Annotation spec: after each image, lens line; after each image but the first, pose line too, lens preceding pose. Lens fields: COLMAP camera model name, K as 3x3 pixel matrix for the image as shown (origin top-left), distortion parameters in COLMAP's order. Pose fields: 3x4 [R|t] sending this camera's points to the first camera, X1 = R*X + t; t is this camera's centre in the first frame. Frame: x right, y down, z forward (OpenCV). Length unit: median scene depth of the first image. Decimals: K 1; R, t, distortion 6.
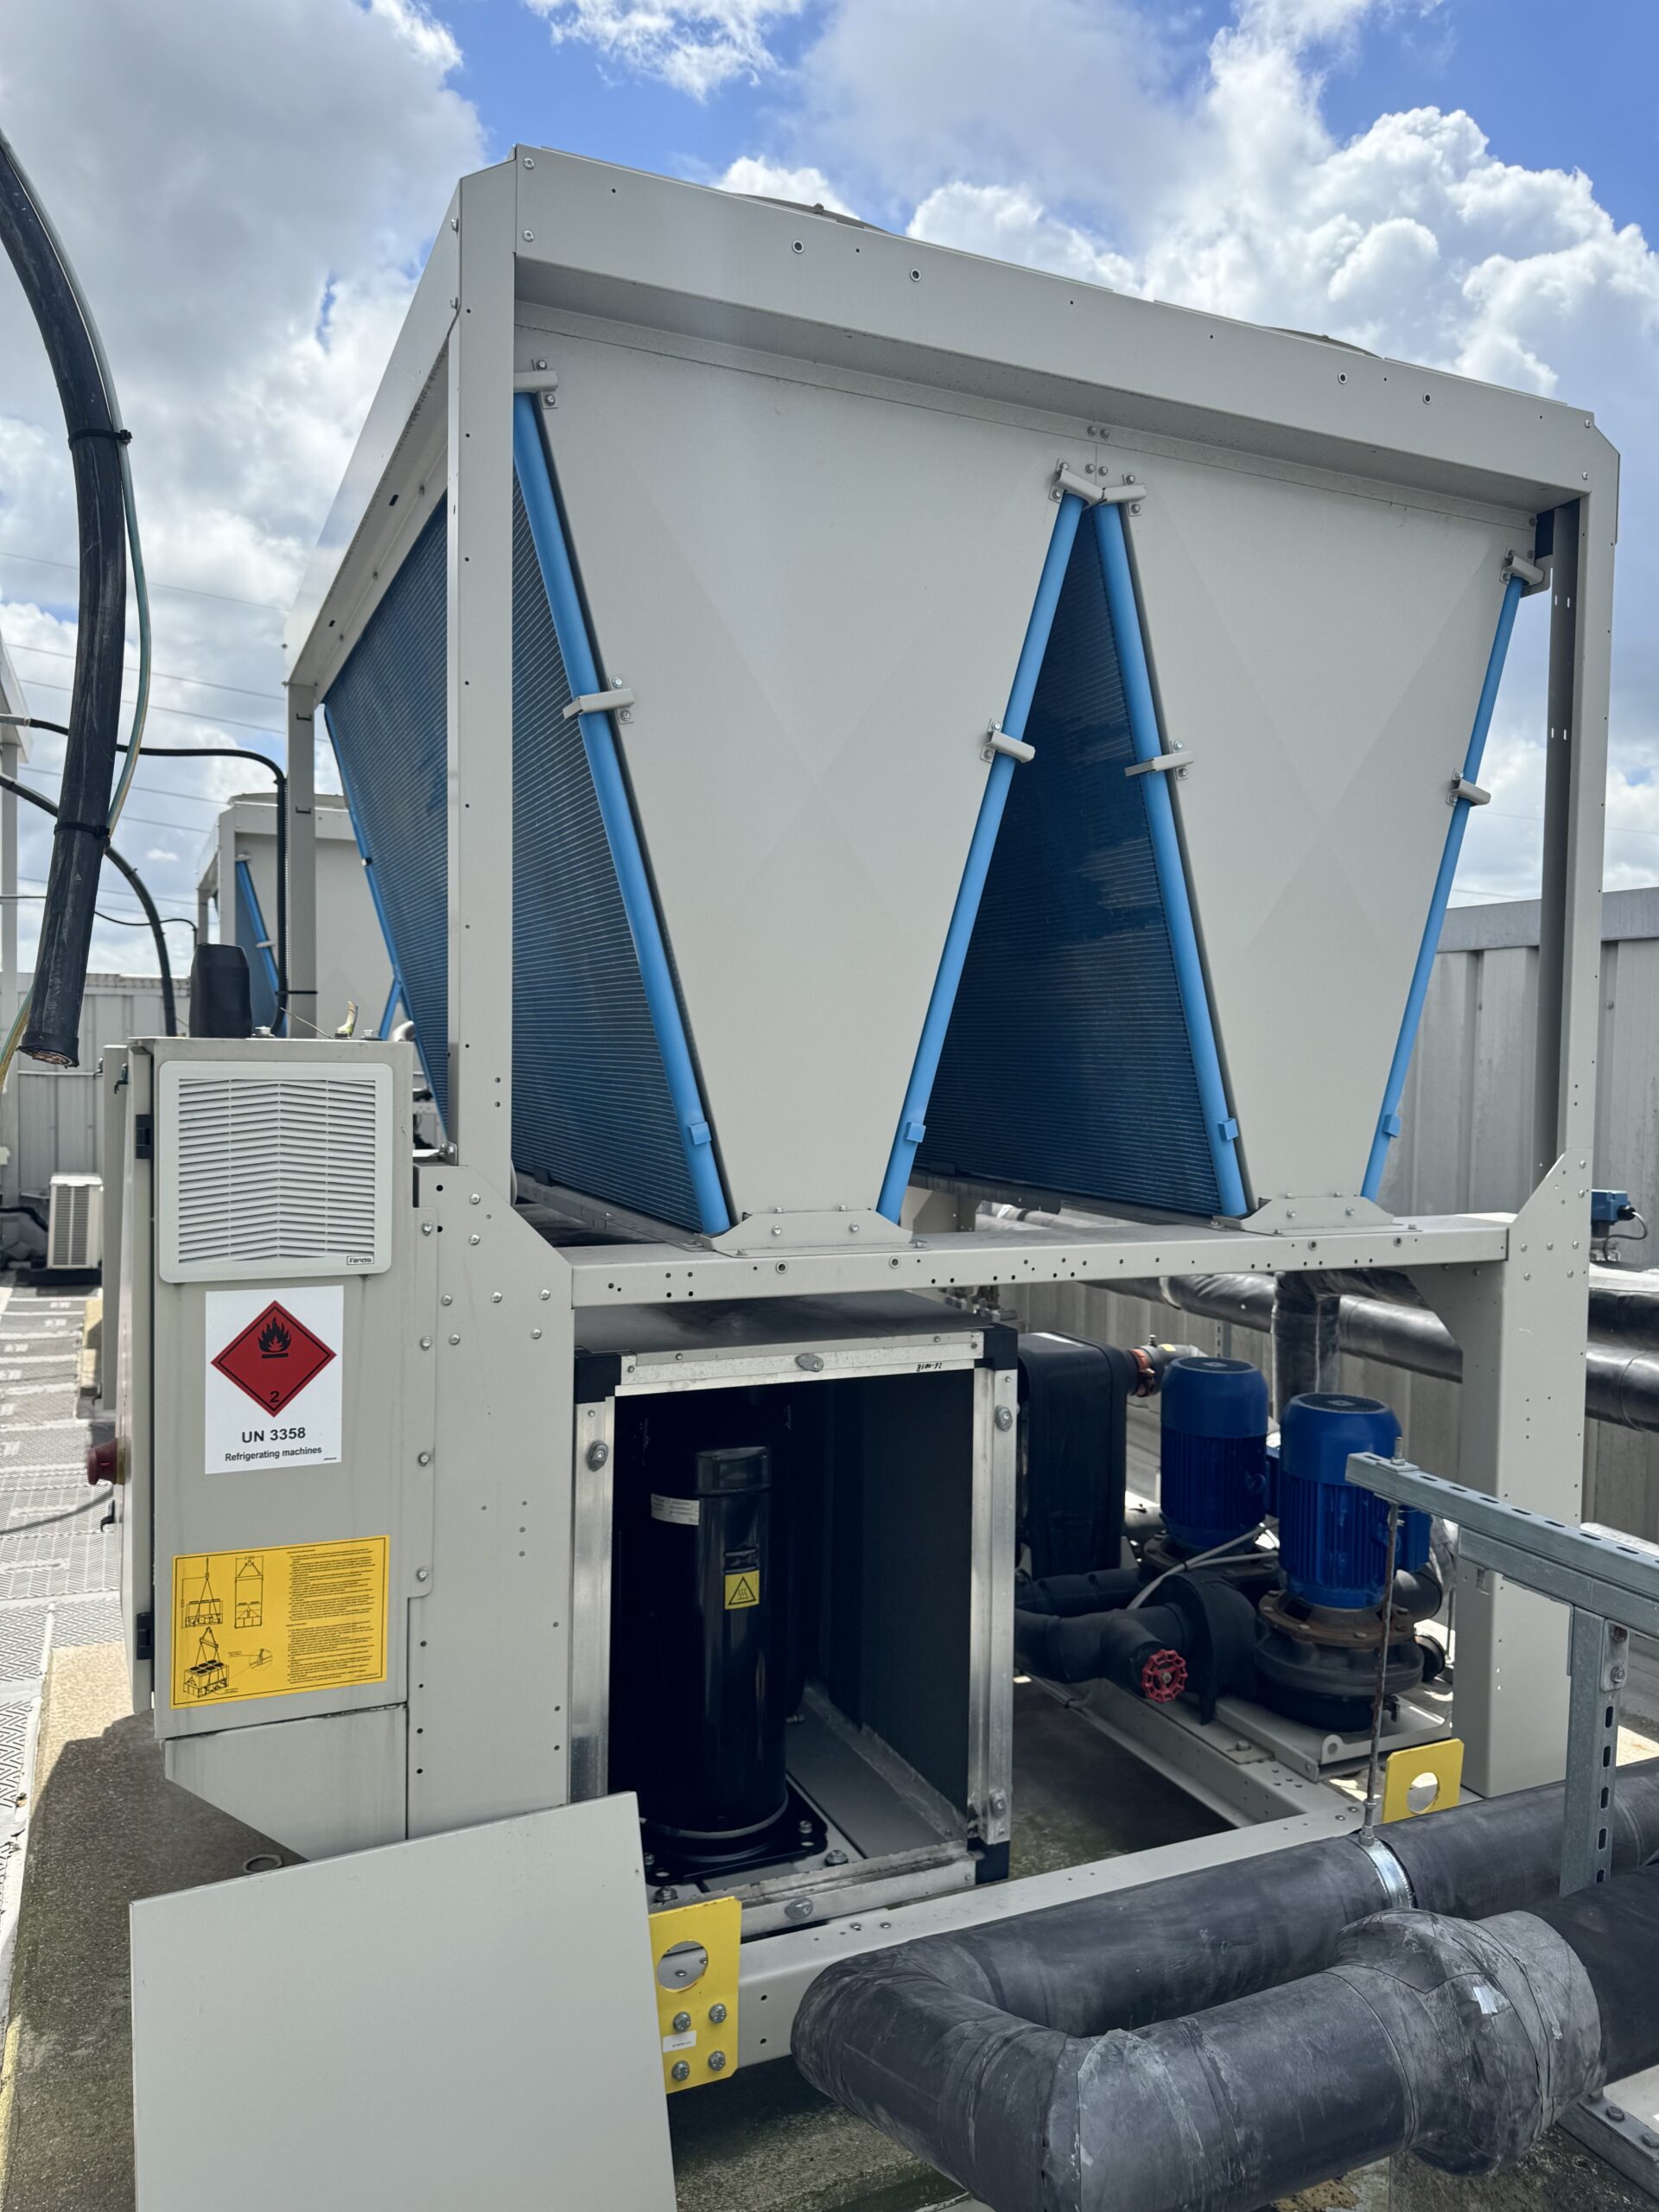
lens RADIAL K [[1579.4, 0, 821.2], [0, 1579.4, 1098.0], [0, 0, 1]] dist [0.148178, -0.318141]
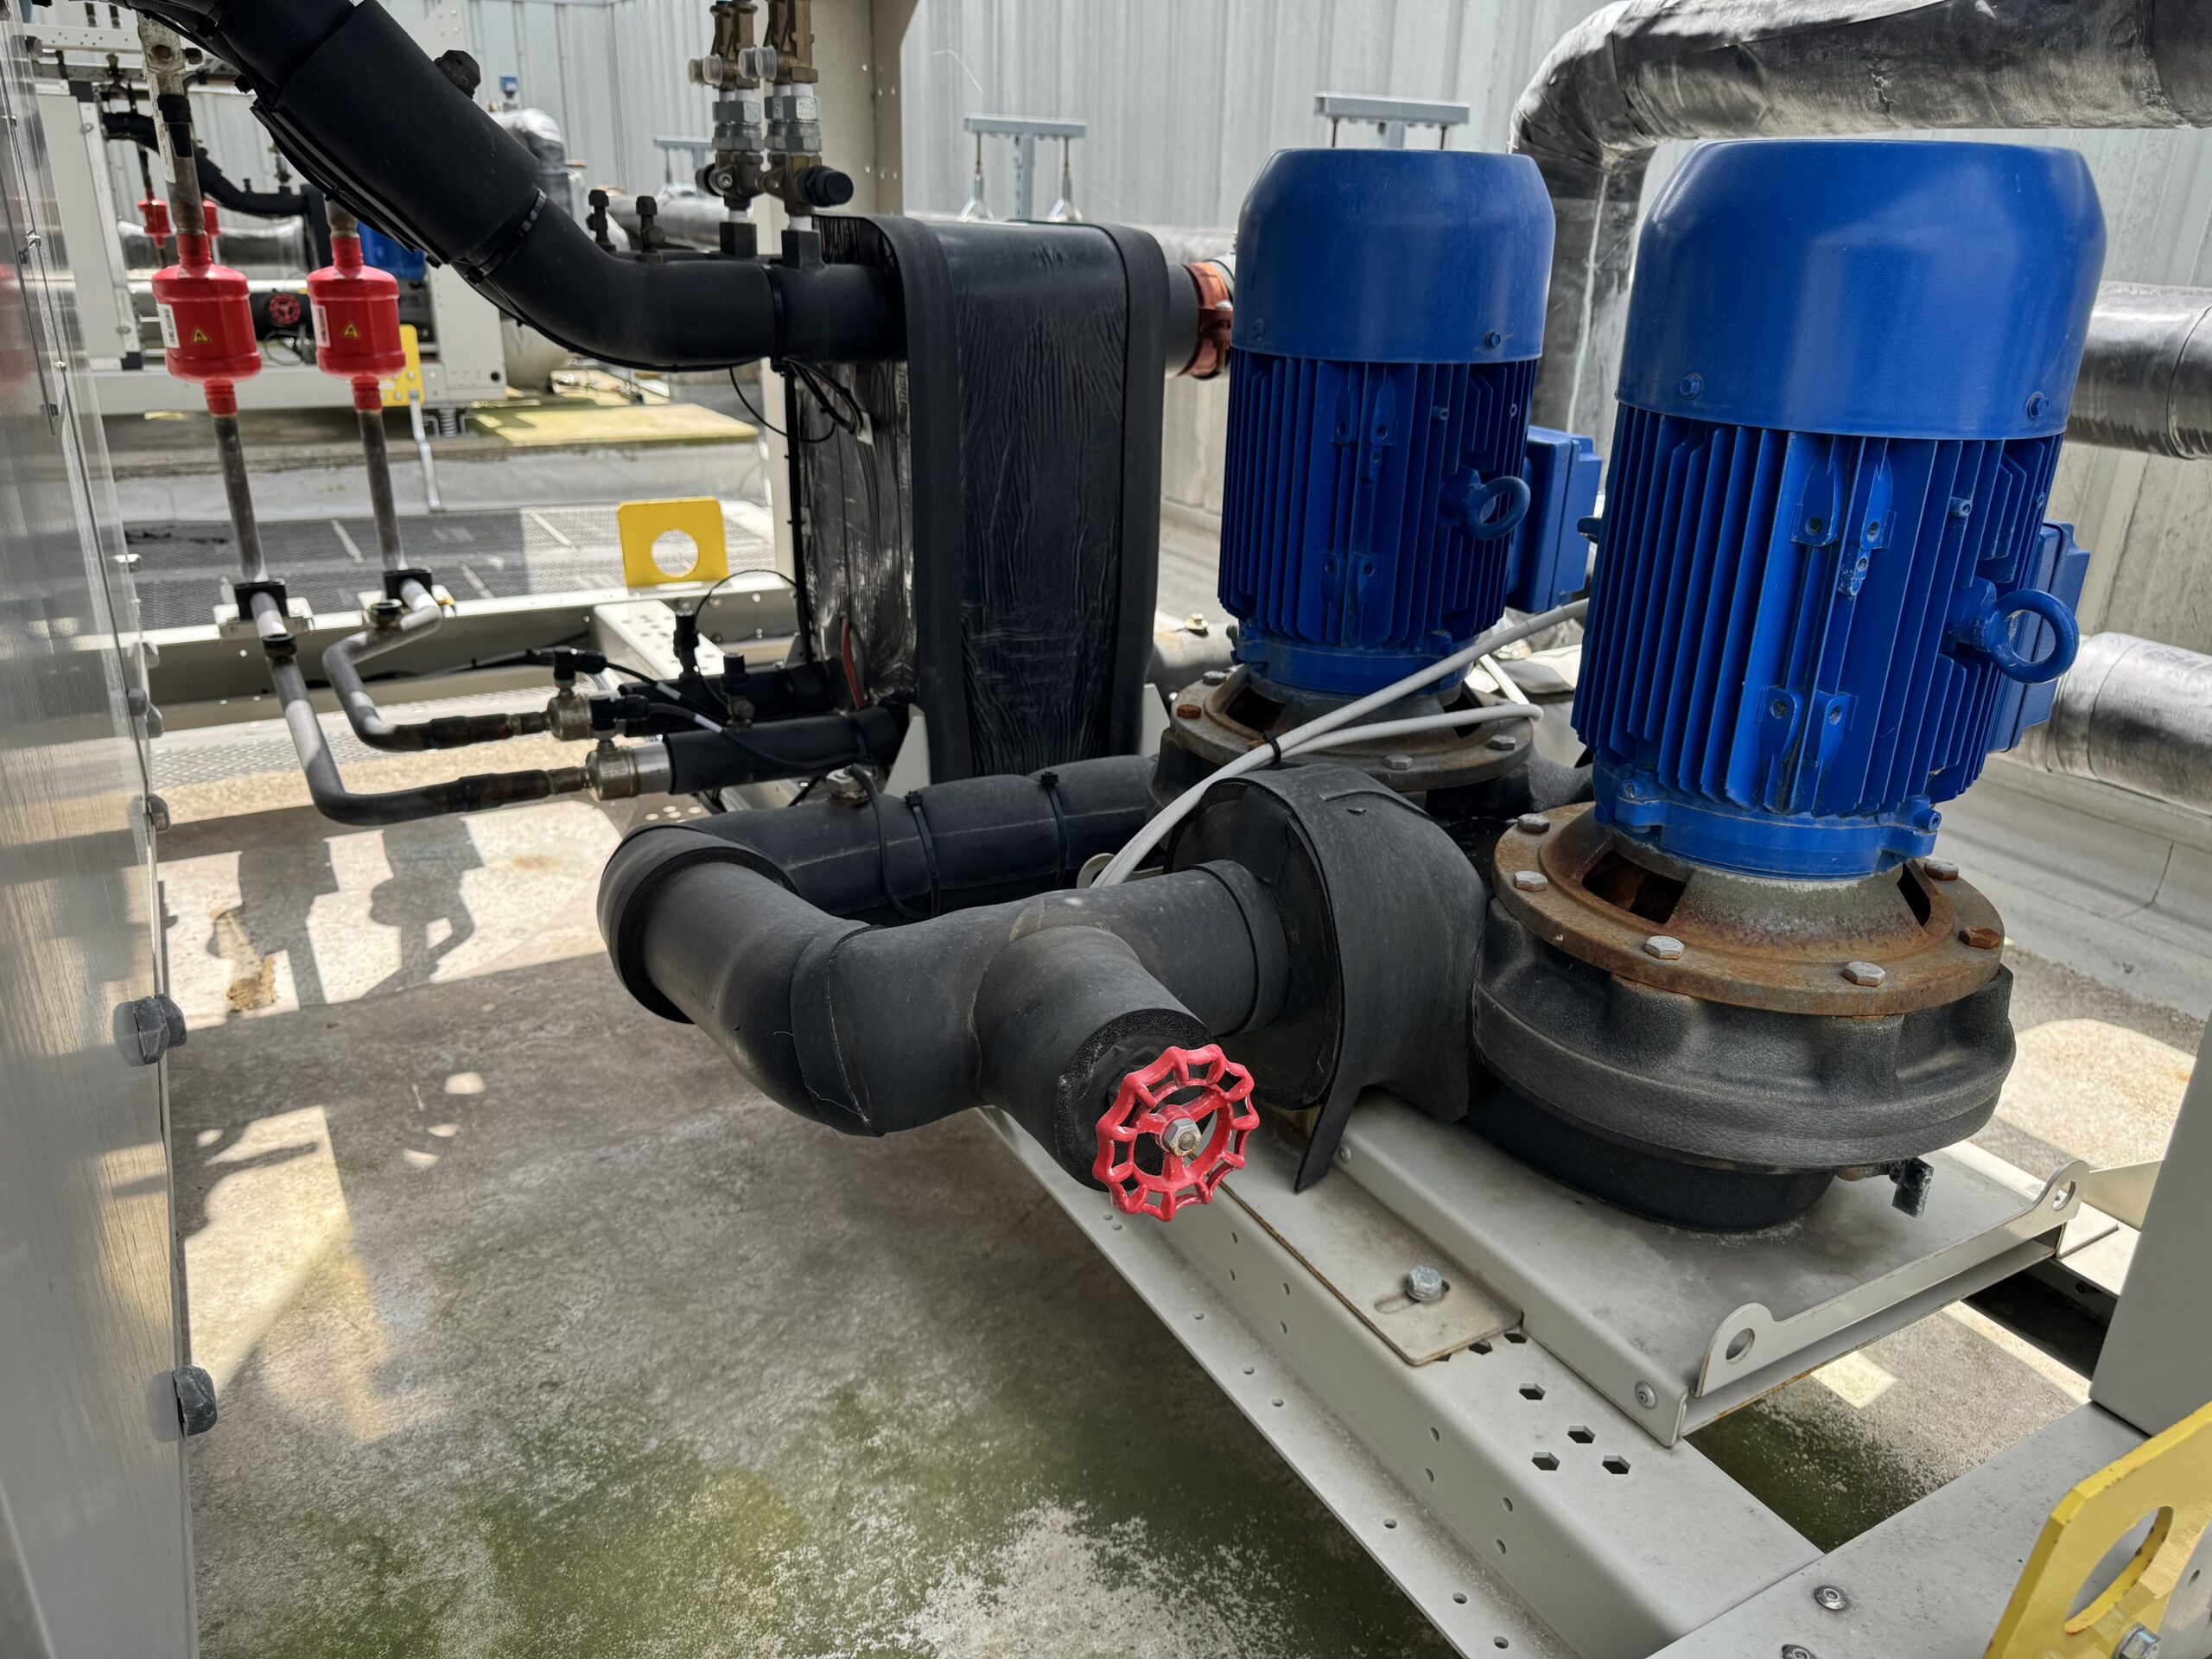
lens RADIAL K [[1579.4, 0, 1108.7], [0, 1579.4, 836.0], [0, 0, 1]] dist [0.148178, -0.318141]
pose [[0.994739, -0.030115, 0.097914, 0.160976], [-0.005029, 0.940303, 0.340301, 0.197978], [-0.102317, -0.339003, 0.935205, 0.693190]]
